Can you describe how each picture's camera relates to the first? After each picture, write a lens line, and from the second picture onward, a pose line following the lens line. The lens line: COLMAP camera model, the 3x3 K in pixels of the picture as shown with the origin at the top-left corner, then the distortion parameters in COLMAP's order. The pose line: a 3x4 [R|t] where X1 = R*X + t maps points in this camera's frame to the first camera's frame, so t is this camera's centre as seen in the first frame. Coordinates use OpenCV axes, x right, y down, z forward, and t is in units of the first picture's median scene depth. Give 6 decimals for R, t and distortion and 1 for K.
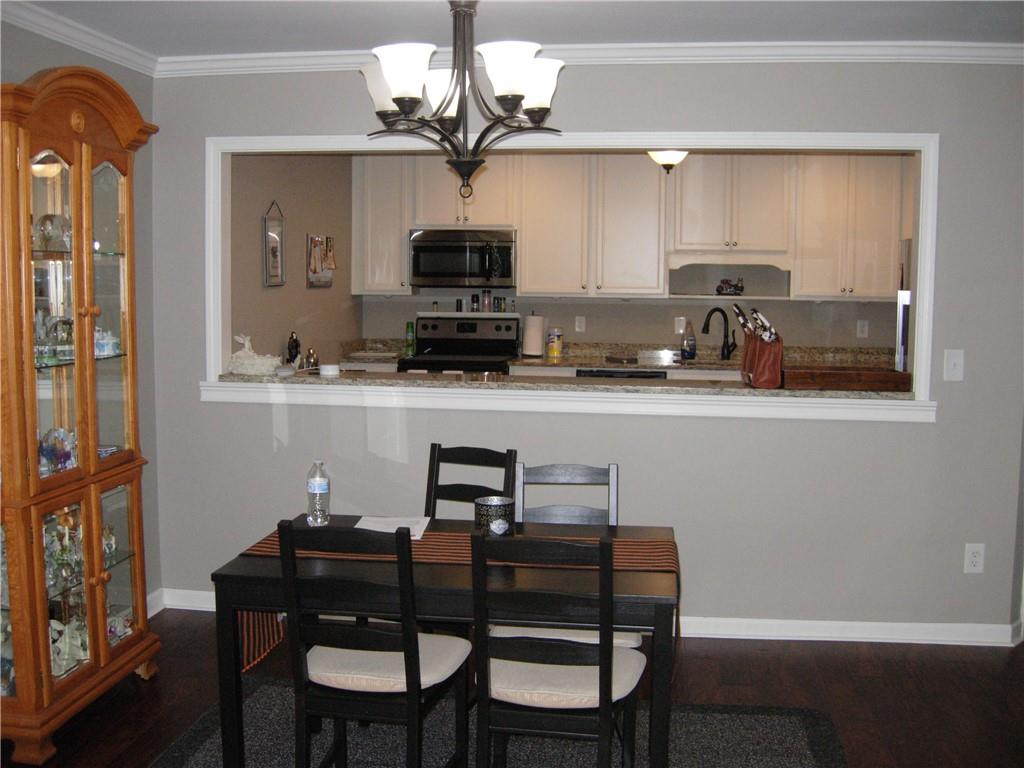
lens RADIAL K [[1083.2, 0, 512.0], [0, 1083.2, 384.0], [0, 0, 1]] dist [-0.143612, 0.003862]
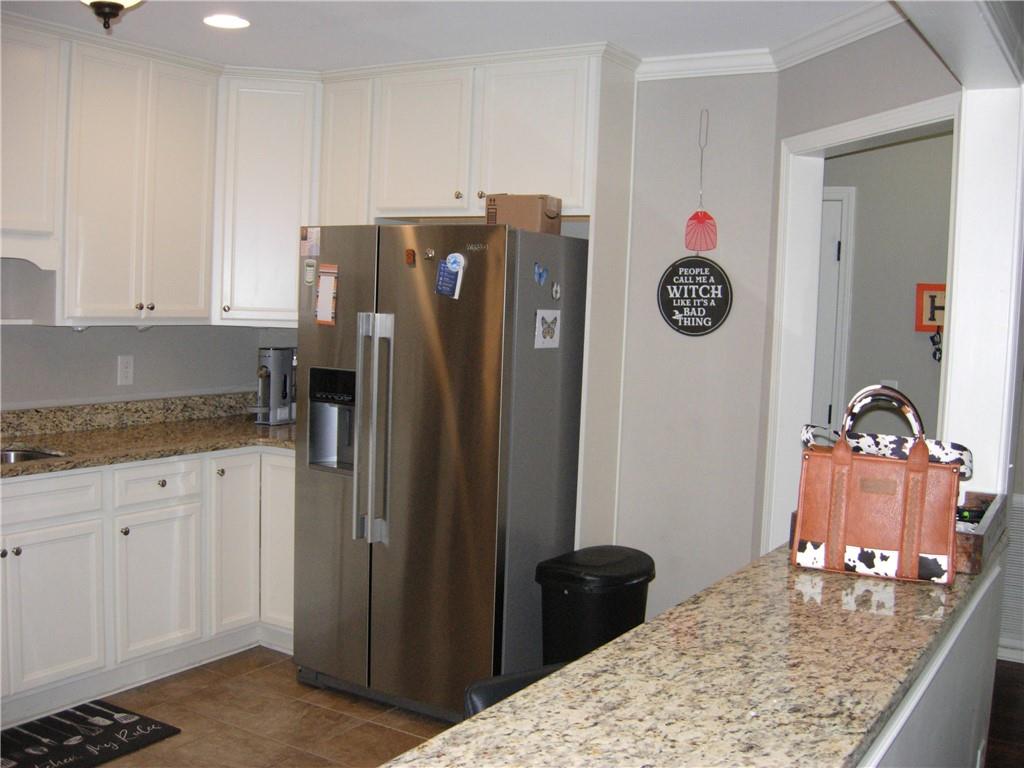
lens RADIAL K [[1083.2, 0, 512.0], [0, 1083.2, 384.0], [0, 0, 1]] dist [-0.143612, 0.003862]
pose [[0.413241, -0.063365, 0.908414, -0.117803], [0.056915, 0.997423, 0.043683, -0.057294], [-0.908841, 0.033651, 0.415783, 0.556722]]
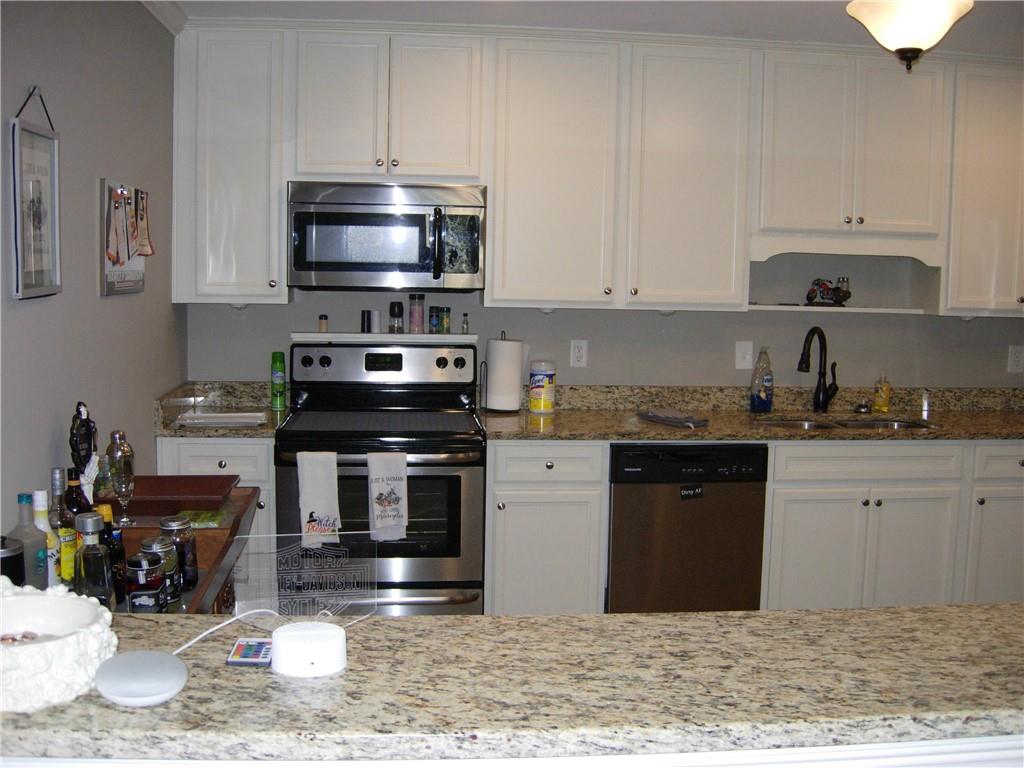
lens RADIAL K [[1083.2, 0, 512.0], [0, 1083.2, 384.0], [0, 0, 1]] dist [-0.143612, 0.003862]
pose [[0.972303, -0.015660, 0.233198, -0.110907], [0.012784, 0.999822, 0.013842, -0.048947], [-0.233373, -0.010478, 0.972331, 0.456142]]
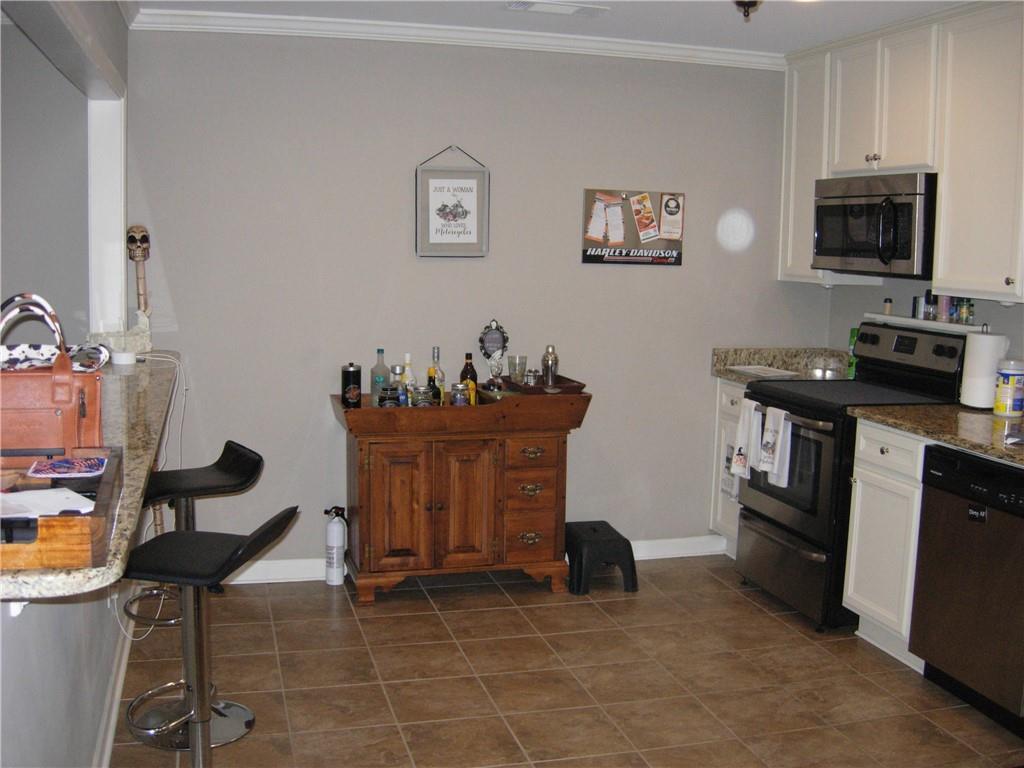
lens RADIAL K [[1063.1, 0, 512.0], [0, 1063.1, 384.0], [0, 0, 1]] dist [-0.280925, 0.317546]
pose [[0.408008, 0.122290, -0.904751, 0.393213], [-0.108388, 0.990468, 0.084997, -0.056664], [0.906521, 0.063385, 0.417374, 0.587841]]
